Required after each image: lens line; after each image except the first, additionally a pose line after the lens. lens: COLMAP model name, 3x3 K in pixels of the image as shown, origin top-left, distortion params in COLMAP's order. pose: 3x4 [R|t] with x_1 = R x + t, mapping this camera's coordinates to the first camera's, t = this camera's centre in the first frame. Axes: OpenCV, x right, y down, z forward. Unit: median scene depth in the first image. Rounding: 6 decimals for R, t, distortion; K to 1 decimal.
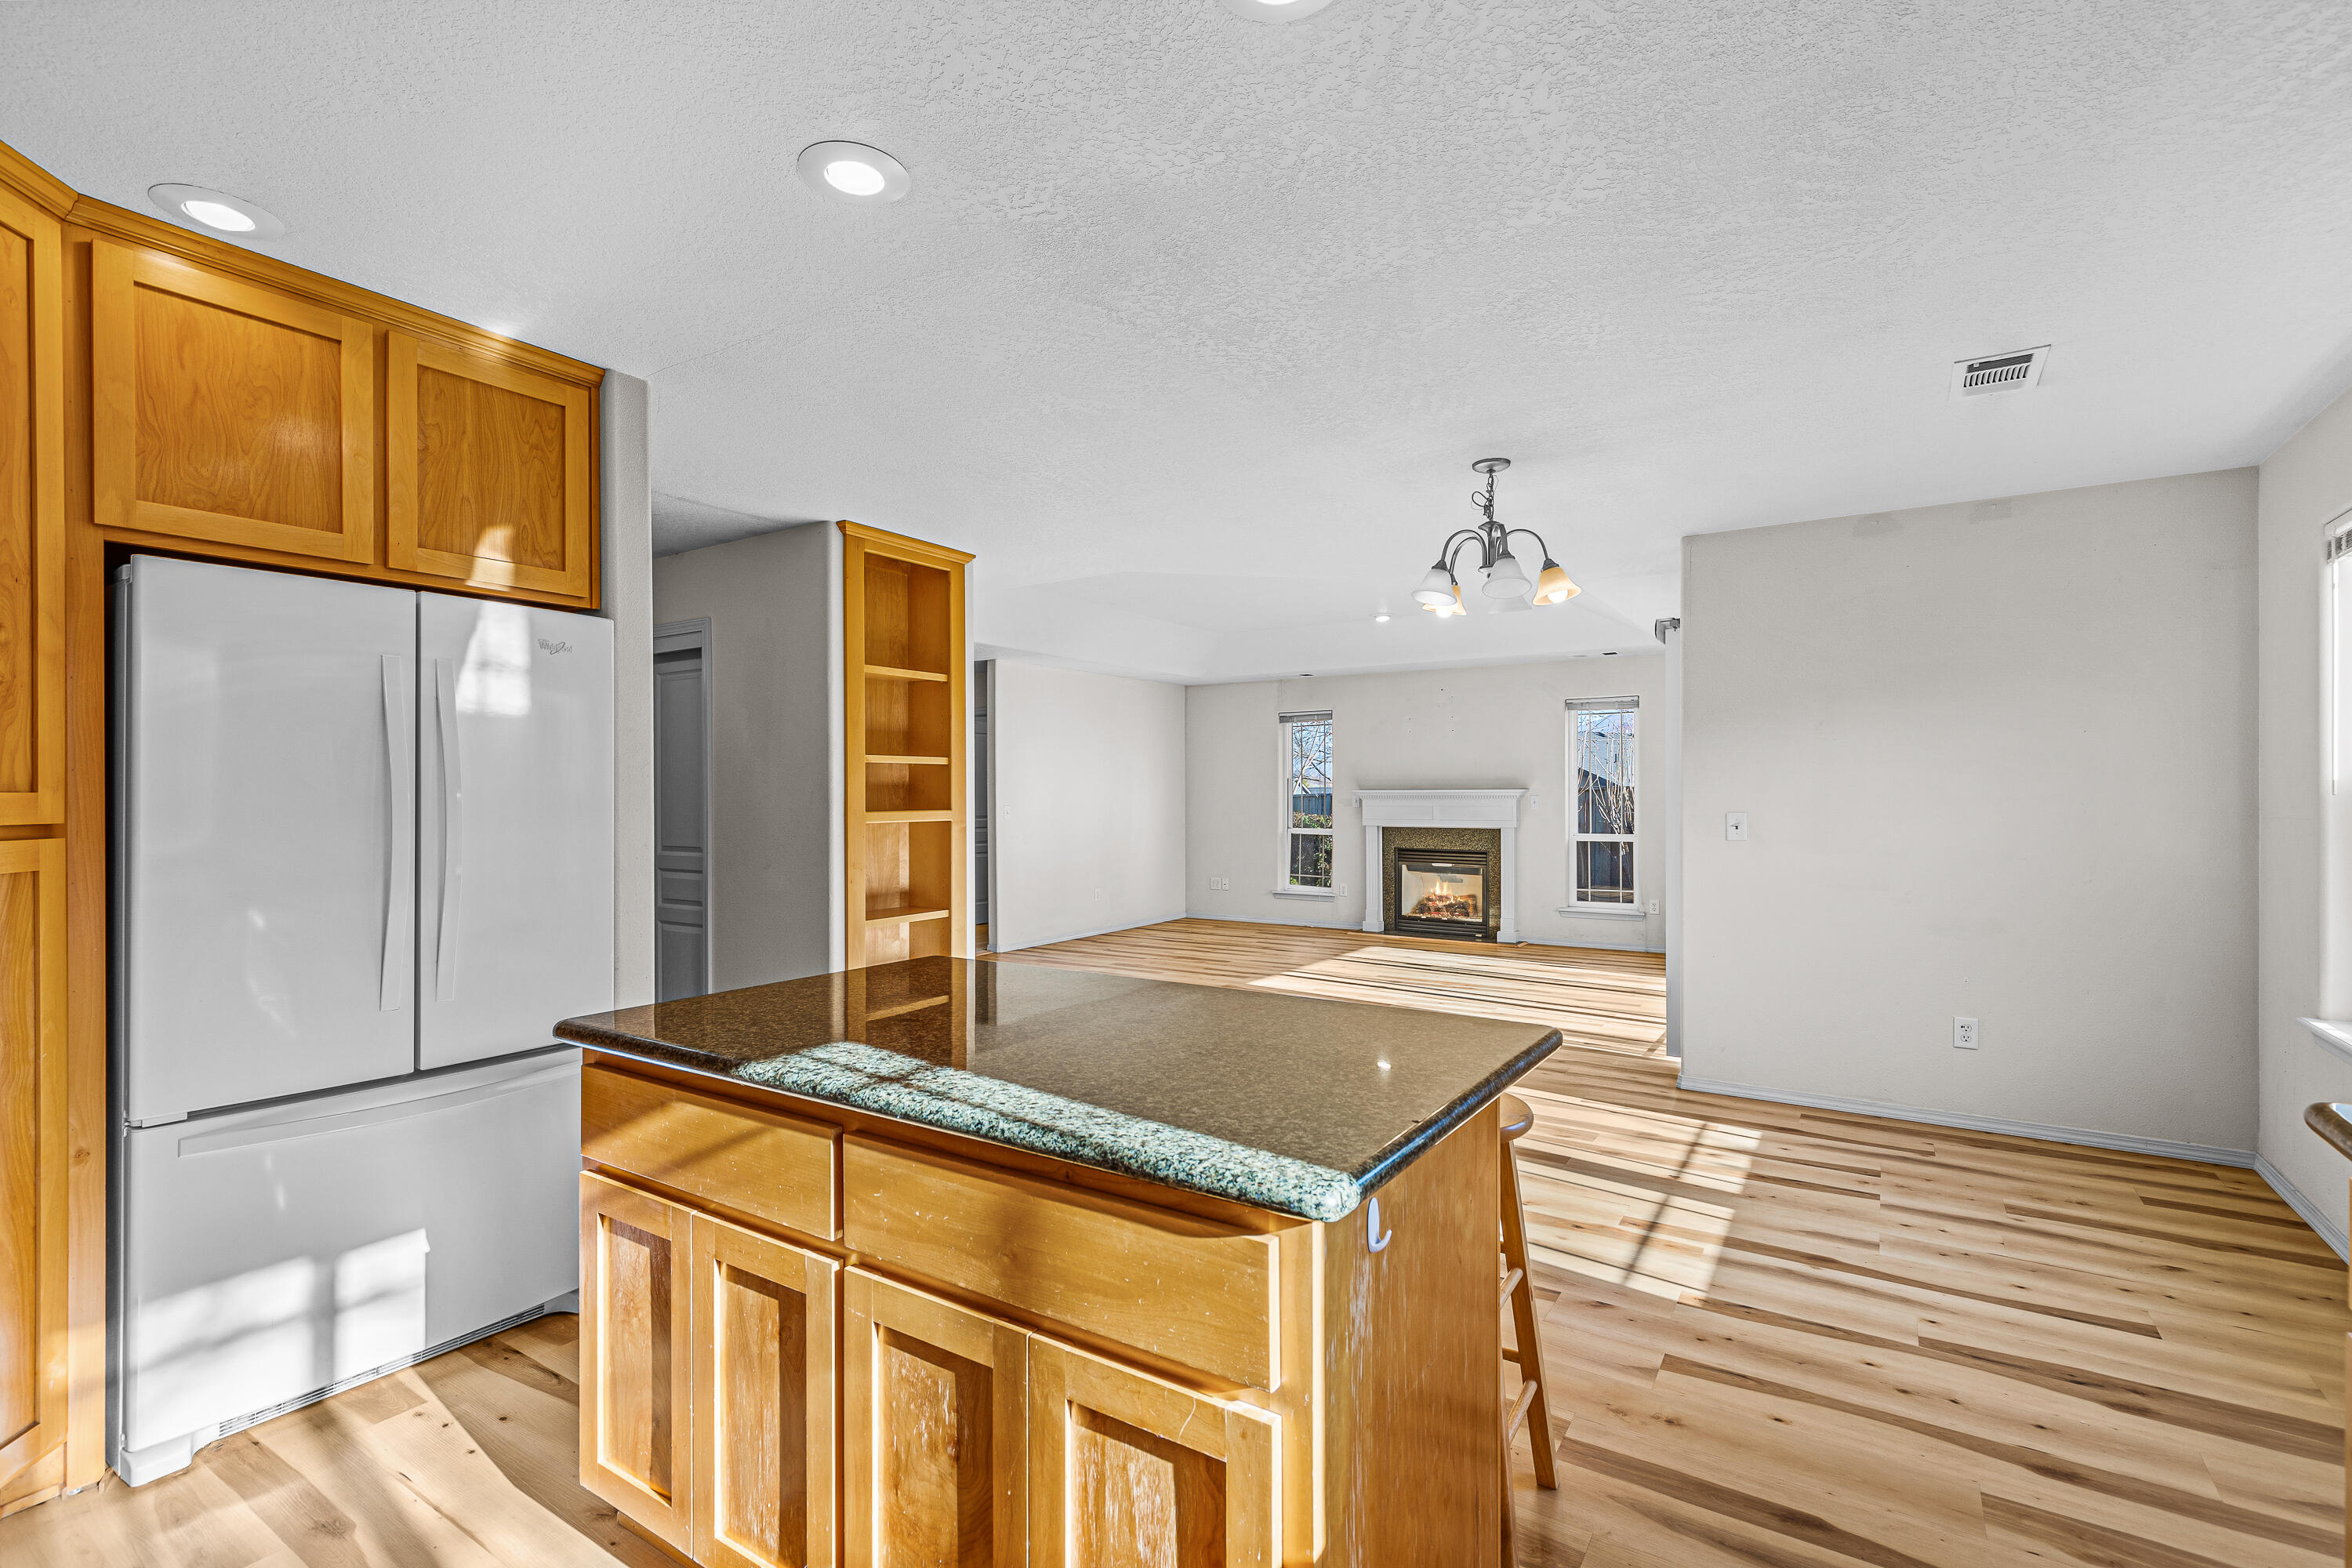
lens RADIAL K [[1071.0, 0, 1168.0], [0, 1071.0, 797.9], [0, 0, 1]] dist [0.009797, -0.002554]
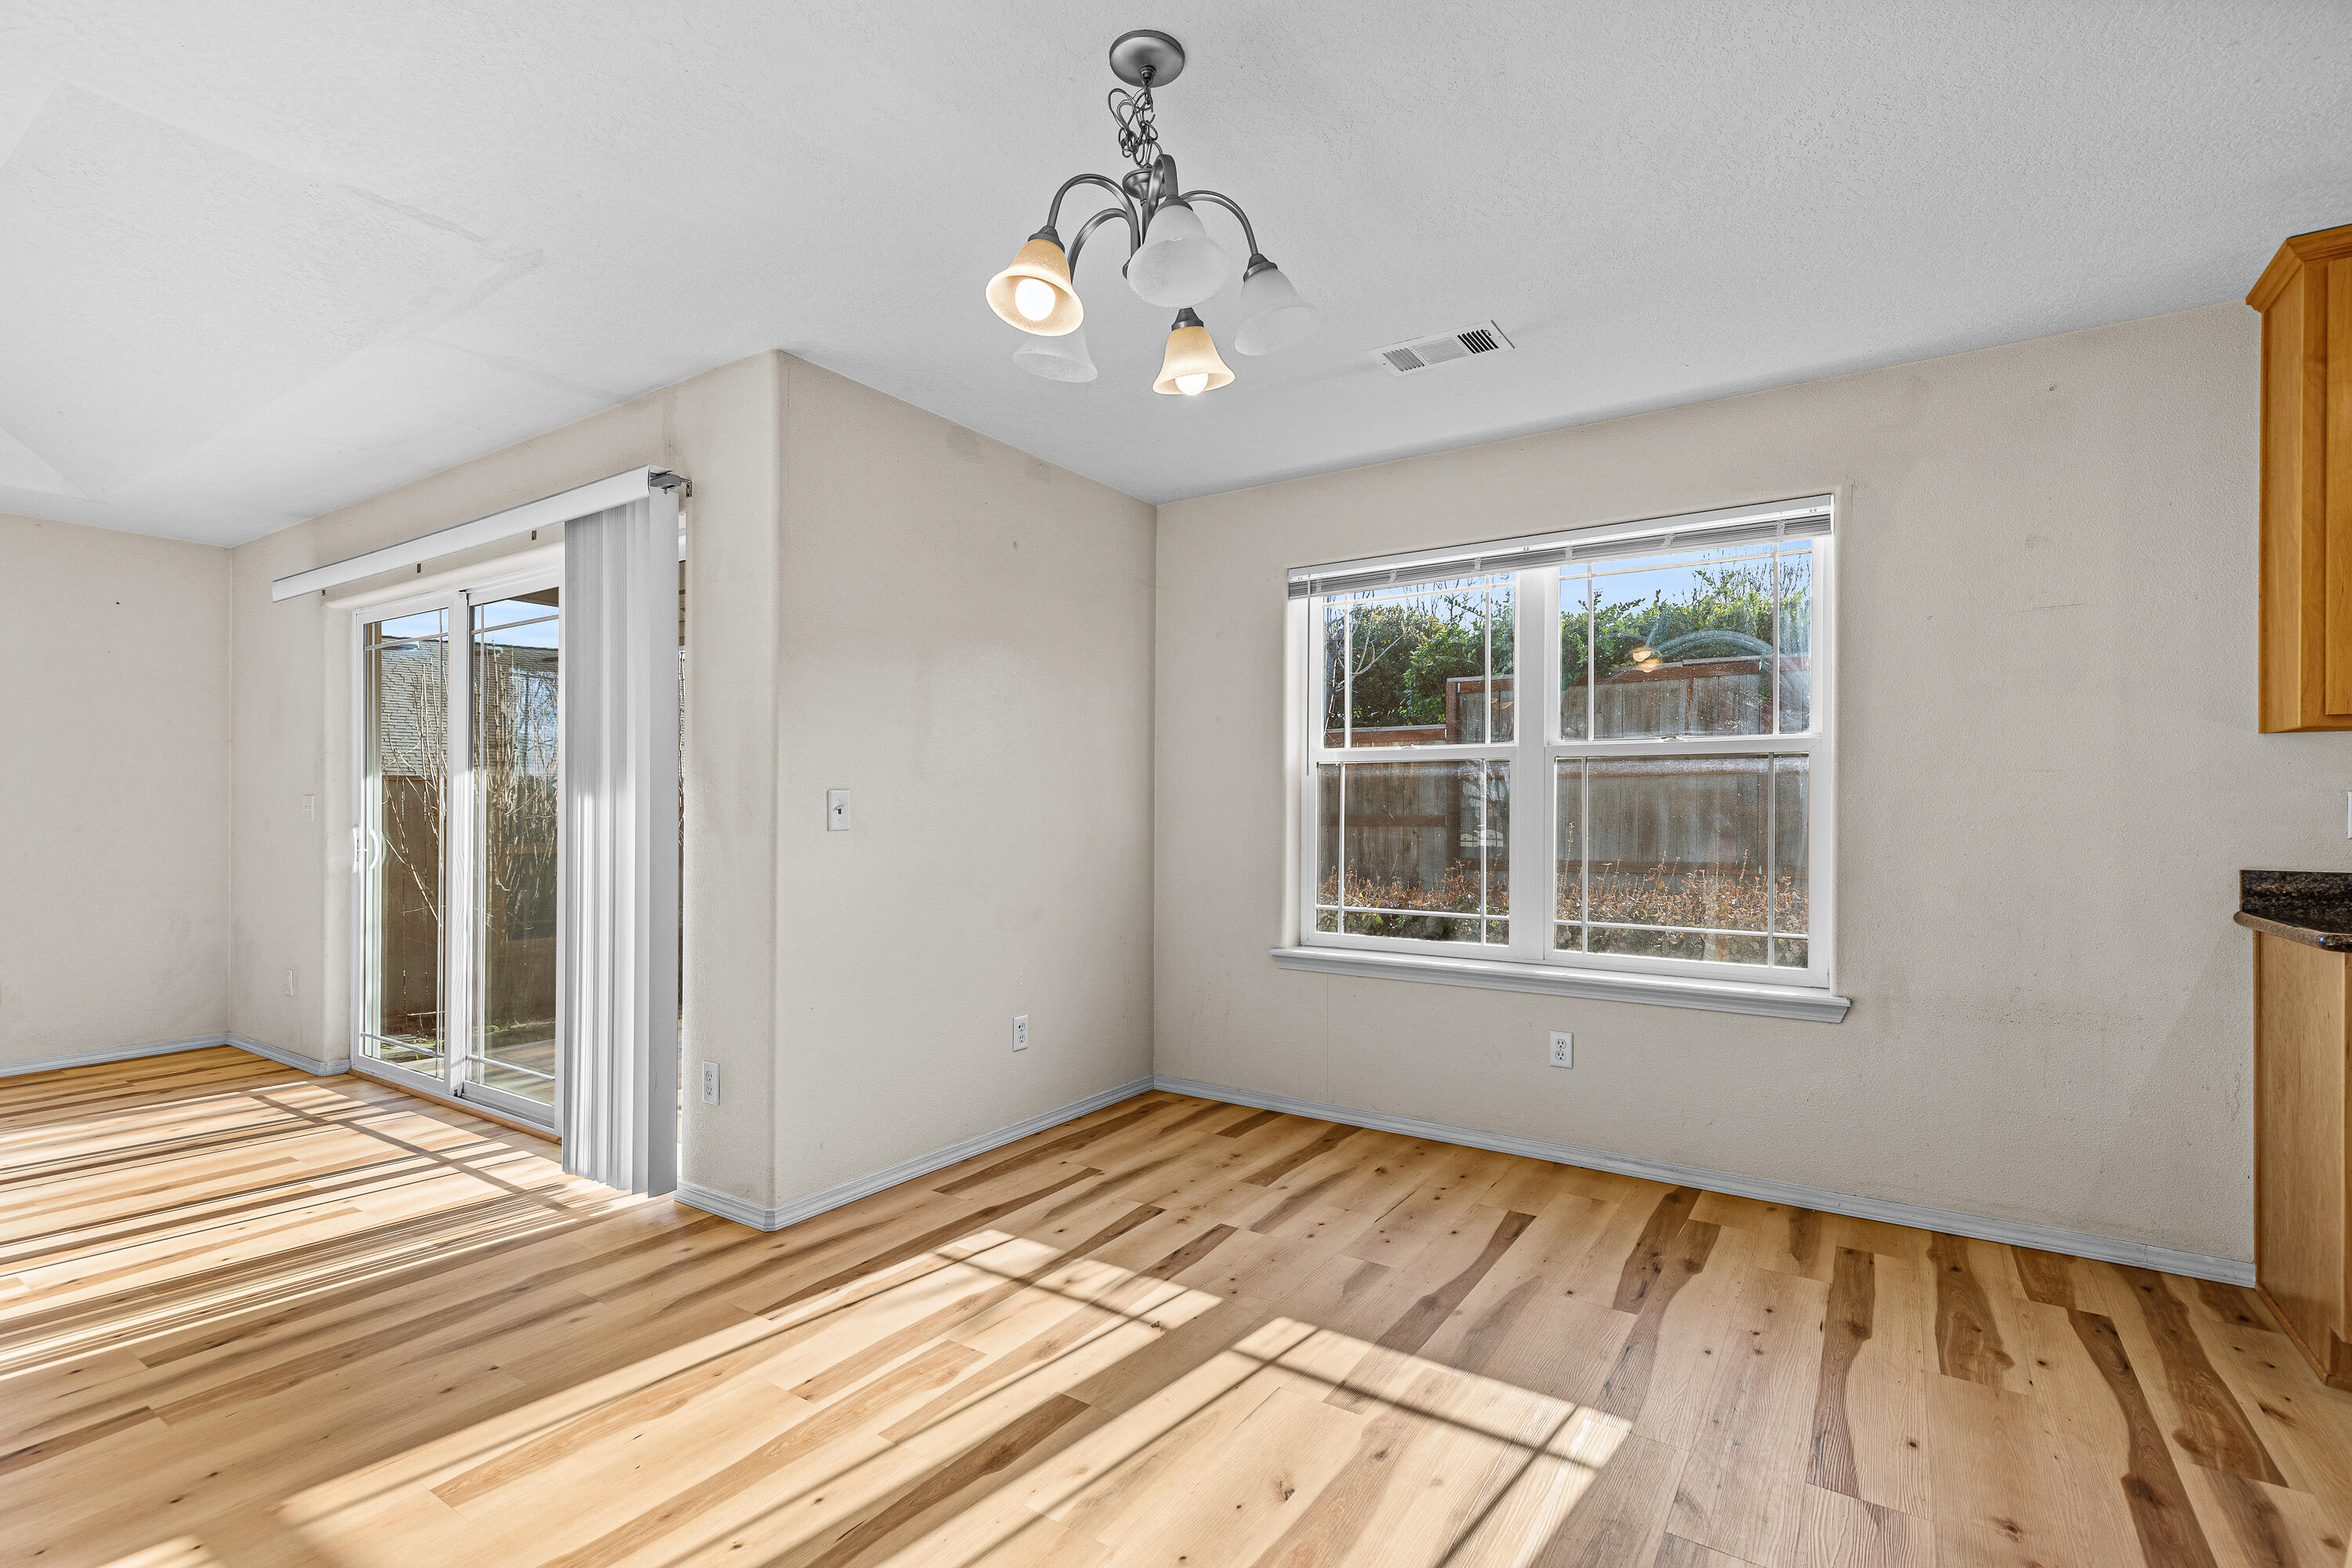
lens RADIAL K [[1071.0, 0, 1177.1], [0, 1071.0, 801.8], [0, 0, 1]] dist [0.009797, -0.002554]
pose [[-0.018767, 0.007750, 0.999794, -0.215895], [-0.001605, 0.999968, -0.007782, 0.037066], [-0.999823, -0.001750, -0.018754, 1.114523]]
